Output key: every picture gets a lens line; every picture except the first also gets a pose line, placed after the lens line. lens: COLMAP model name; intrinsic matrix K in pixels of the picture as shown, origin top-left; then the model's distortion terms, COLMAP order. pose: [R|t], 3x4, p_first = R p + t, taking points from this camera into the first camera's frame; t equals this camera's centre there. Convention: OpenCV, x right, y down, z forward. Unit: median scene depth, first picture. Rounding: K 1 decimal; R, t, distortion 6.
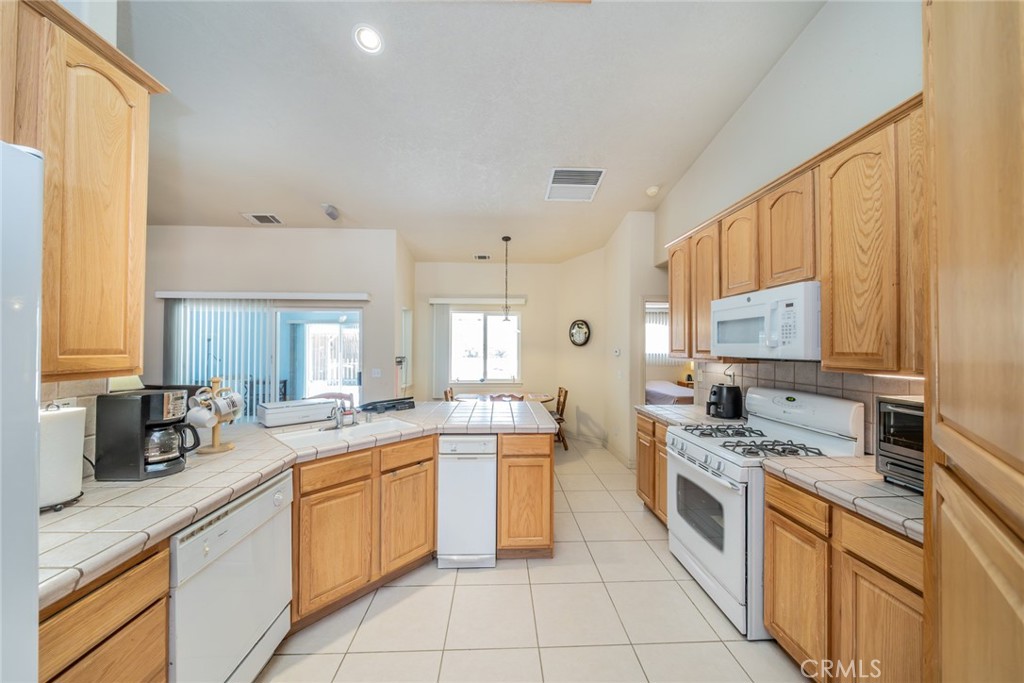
lens RADIAL K [[349.6, 0, 513.0], [0, 349.6, 345.4], [0, 0, 1]] dist [-0.006162, 0.000020]
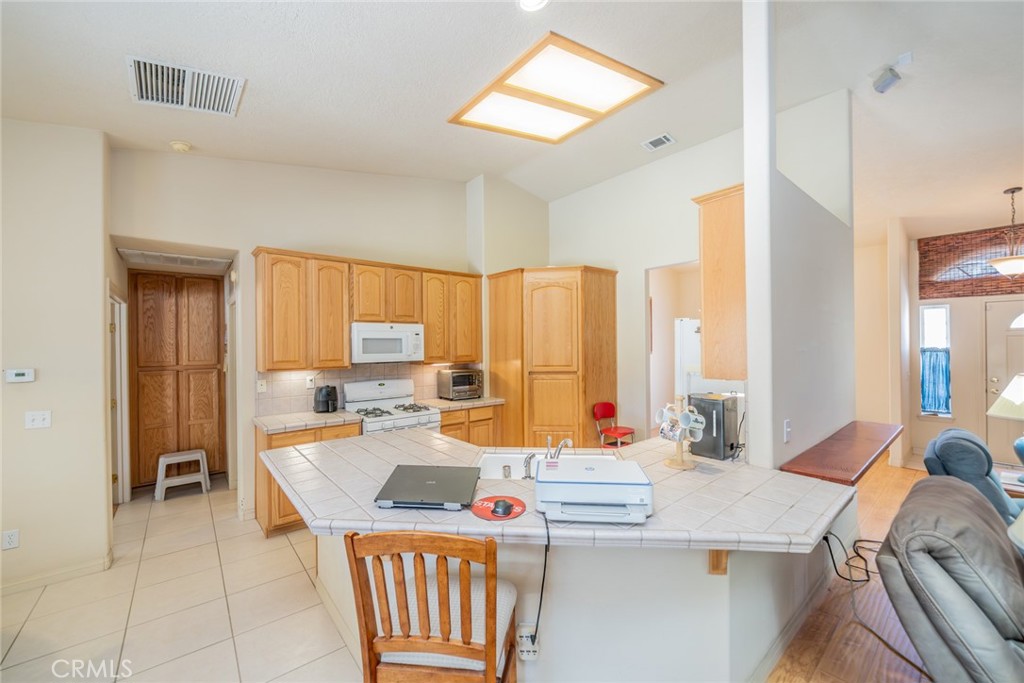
lens RADIAL K [[399.1, 0, 510.4], [0, 399.1, 342.1], [0, 0, 1]] dist [-0.003676, -0.000689]
pose [[-0.611496, -0.002975, 0.791242, -1.343434], [-0.002487, 0.999995, 0.001838, -0.073633], [-0.791244, -0.000844, -0.611500, 1.932450]]
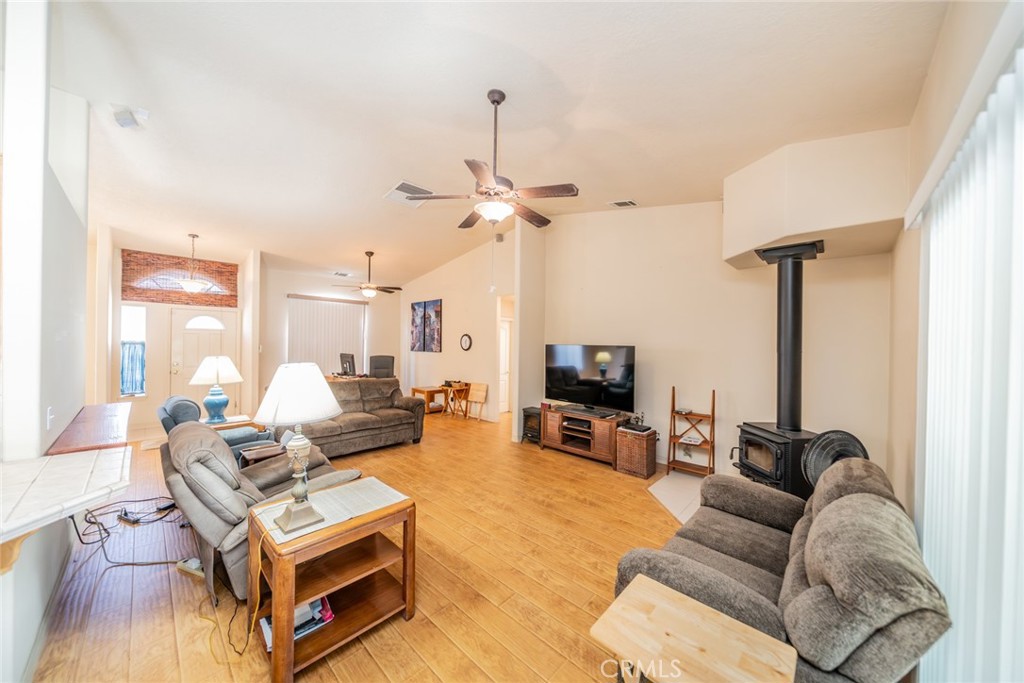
lens RADIAL K [[349.6, 0, 508.8], [0, 349.6, 343.9], [0, 0, 1]] dist [-0.006162, 0.000020]
pose [[-0.715180, -0.019479, -0.698669, -1.182971], [-0.021404, 0.999753, -0.005963, -0.062553], [0.698613, 0.010690, -0.715420, 2.269440]]
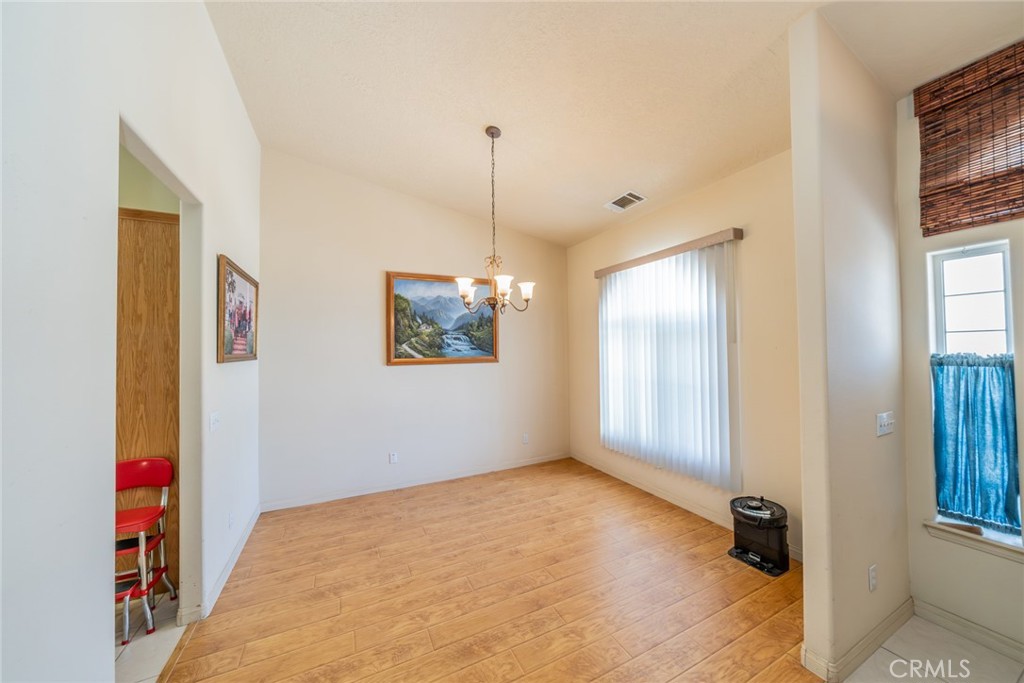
lens RADIAL K [[349.6, 0, 513.9], [0, 349.6, 343.7], [0, 0, 1]] dist [-0.006162, 0.000020]
pose [[-0.416694, 0.011208, 0.908978, -1.297473], [0.001800, 0.999932, -0.011504, -0.058496], [-0.909045, -0.003158, -0.416686, -0.631449]]
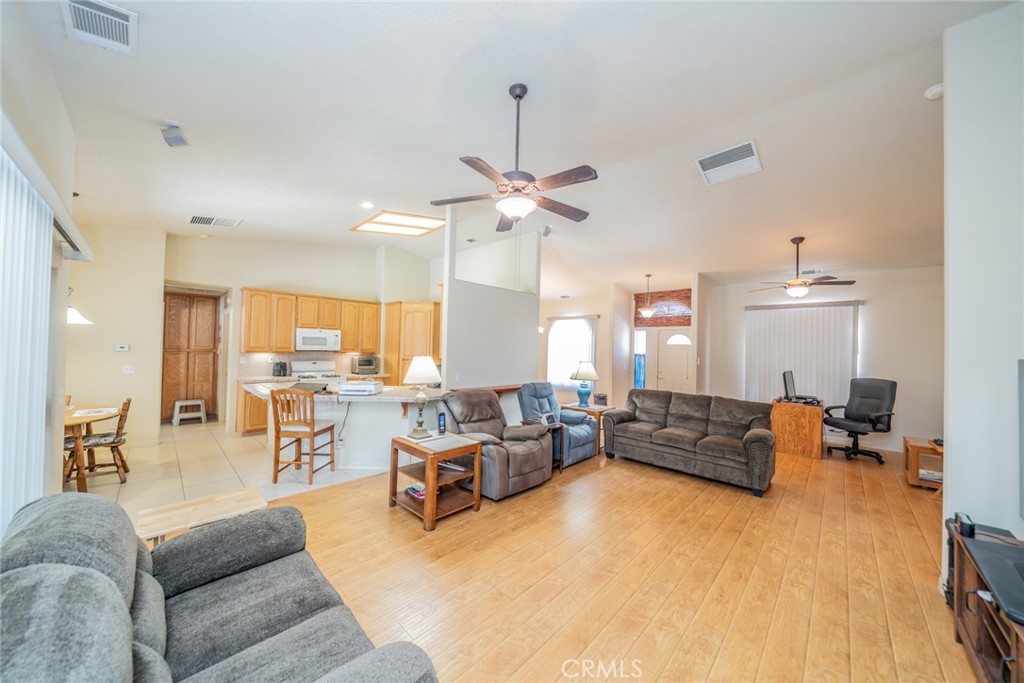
lens RADIAL K [[349.6, 0, 516.0], [0, 349.6, 342.2], [0, 0, 1]] dist [-0.006162, 0.000020]
pose [[-0.699752, -0.015433, 0.714219, -3.060247], [-0.036583, 0.999229, -0.014250, -0.062999], [-0.713449, -0.036100, -0.699777, 2.151745]]
